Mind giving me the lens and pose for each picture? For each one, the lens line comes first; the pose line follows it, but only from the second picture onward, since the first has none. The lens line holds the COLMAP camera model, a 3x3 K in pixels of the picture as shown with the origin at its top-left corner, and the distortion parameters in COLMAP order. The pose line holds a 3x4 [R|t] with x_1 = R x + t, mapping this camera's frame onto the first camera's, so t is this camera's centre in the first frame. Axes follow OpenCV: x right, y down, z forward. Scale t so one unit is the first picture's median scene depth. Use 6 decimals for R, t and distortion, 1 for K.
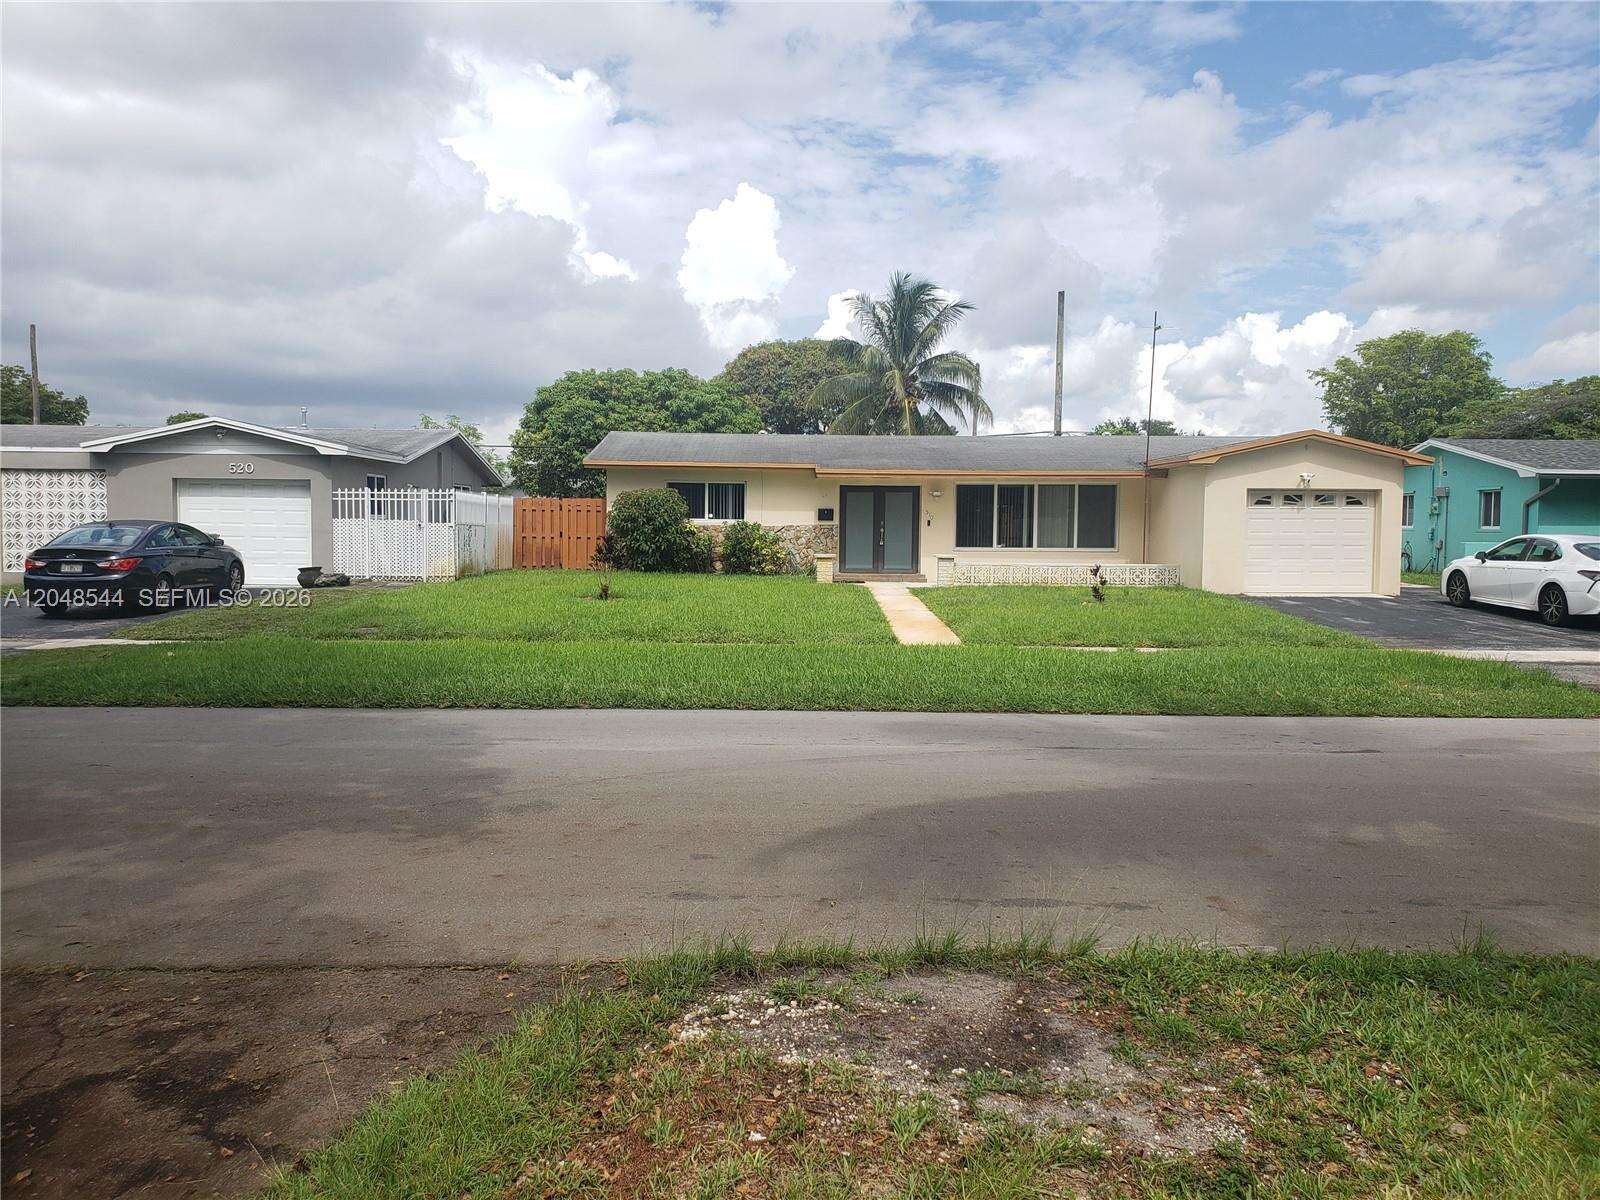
lens RADIAL K [[1253.5, 0, 792.4], [0, 1253.5, 602.9], [0, 0, 1]] dist [0.001515, -0.007351]
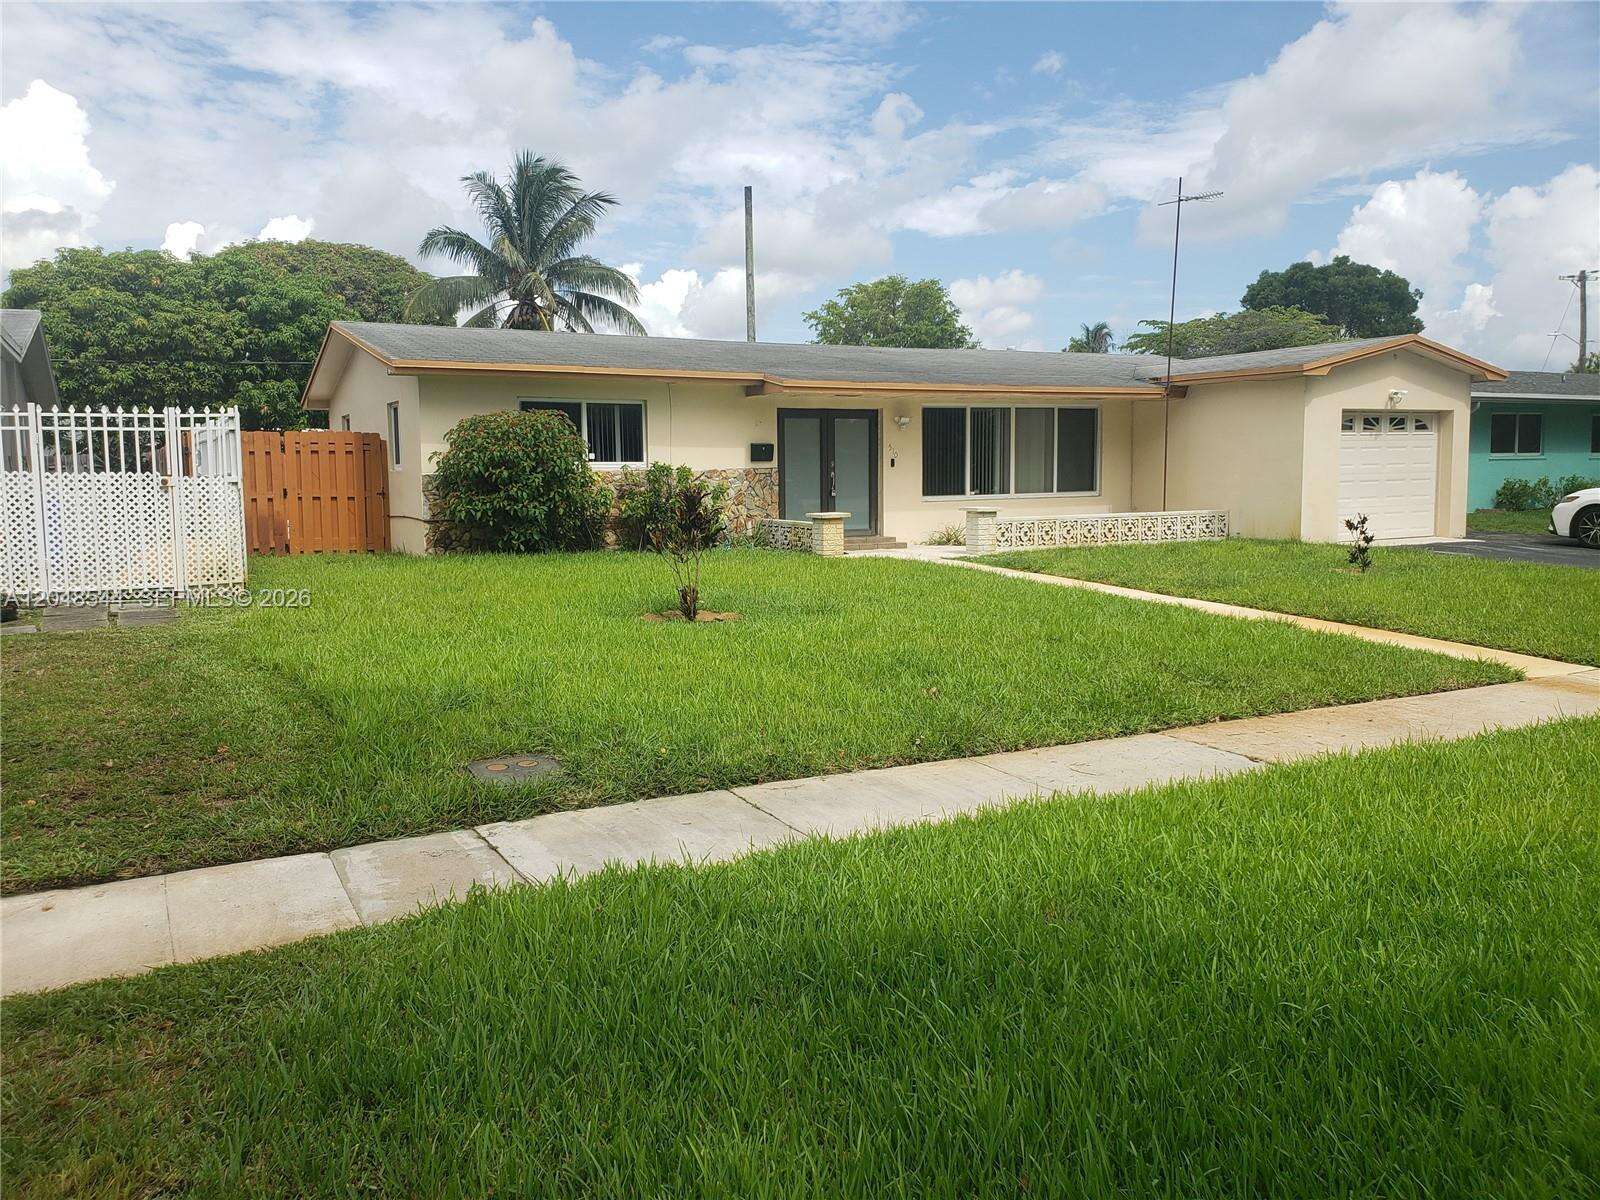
lens RADIAL K [[1253.5, 0, 791.1], [0, 1253.5, 601.8], [0, 0, 1]] dist [0.001515, -0.007351]
pose [[0.885677, -0.068396, 0.459237, -0.159415], [0.049637, 0.997370, 0.052812, -0.015708], [-0.461641, -0.023980, 0.886743, 0.243106]]
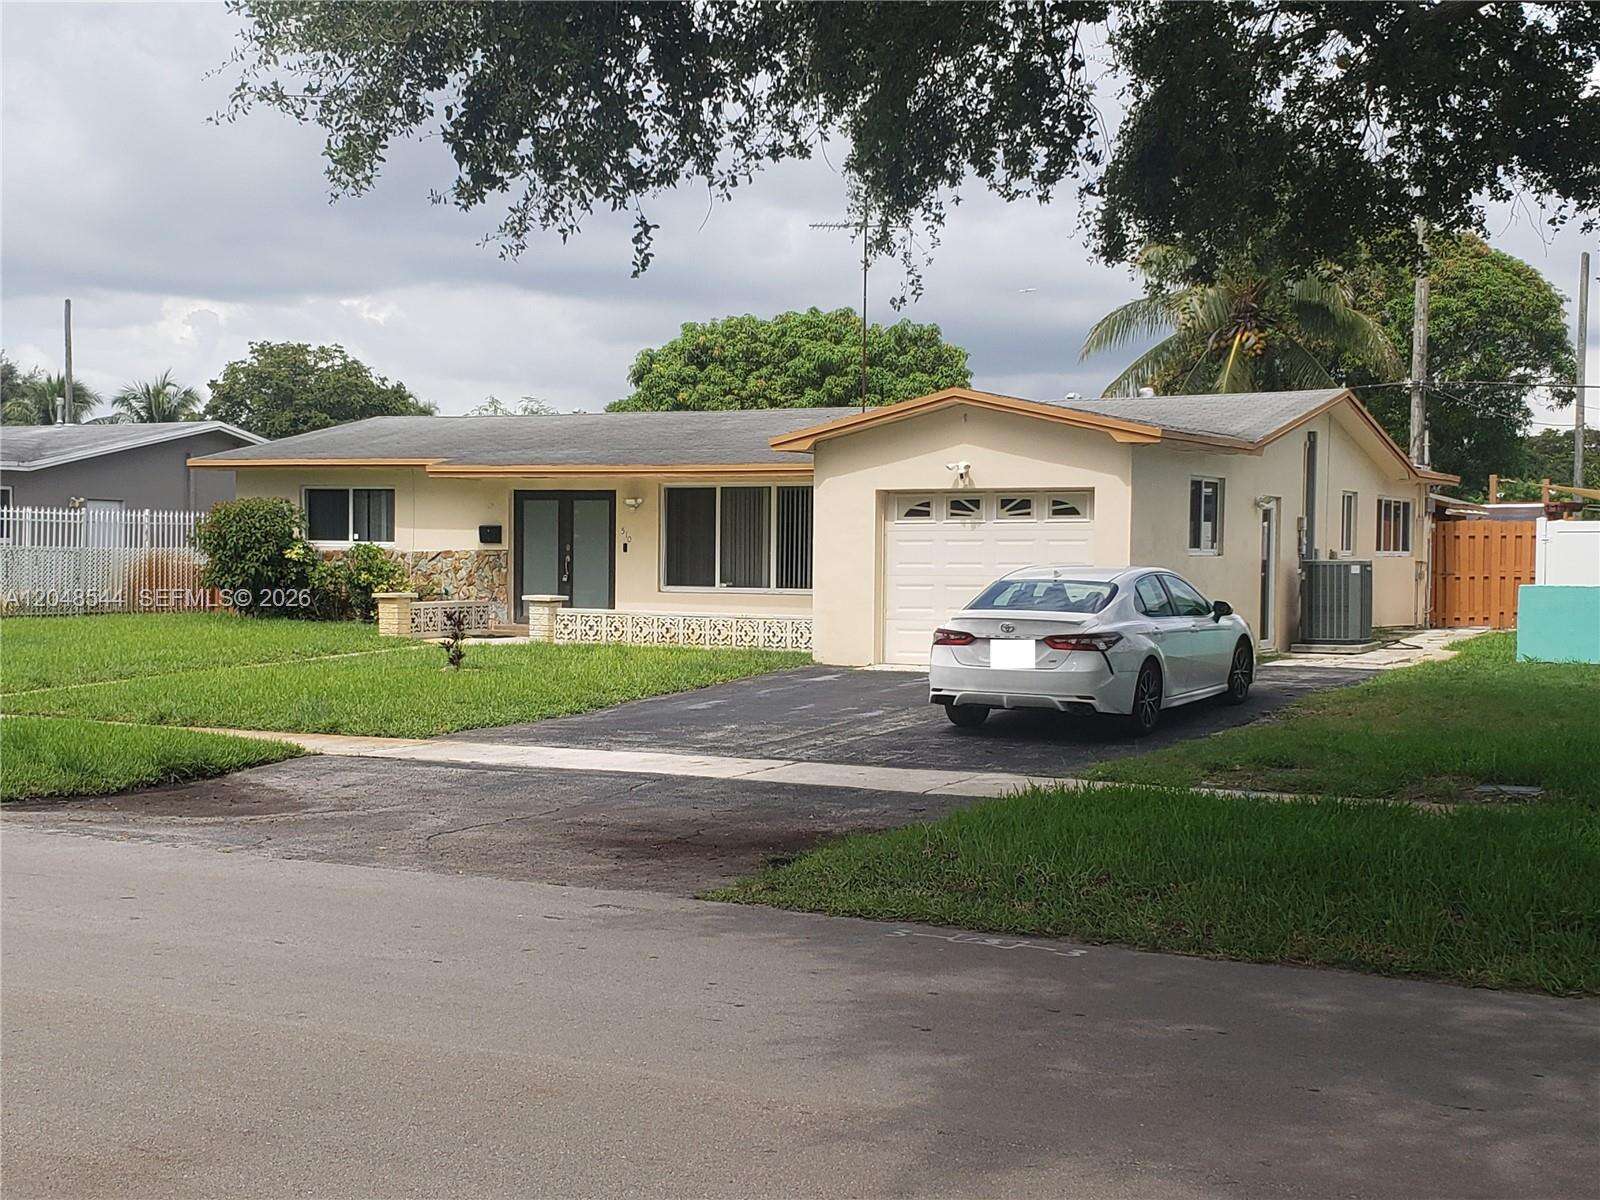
lens RADIAL K [[2082.3, 0, 803.2], [0, 2082.3, 598.2], [0, 0, 1]] dist [0.045657, 0.000000]
pose [[0.877770, 0.013931, -0.478879, 0.418422], [-0.034048, 0.998864, -0.033350, -0.003365], [0.477870, 0.045578, 0.877247, 0.067096]]
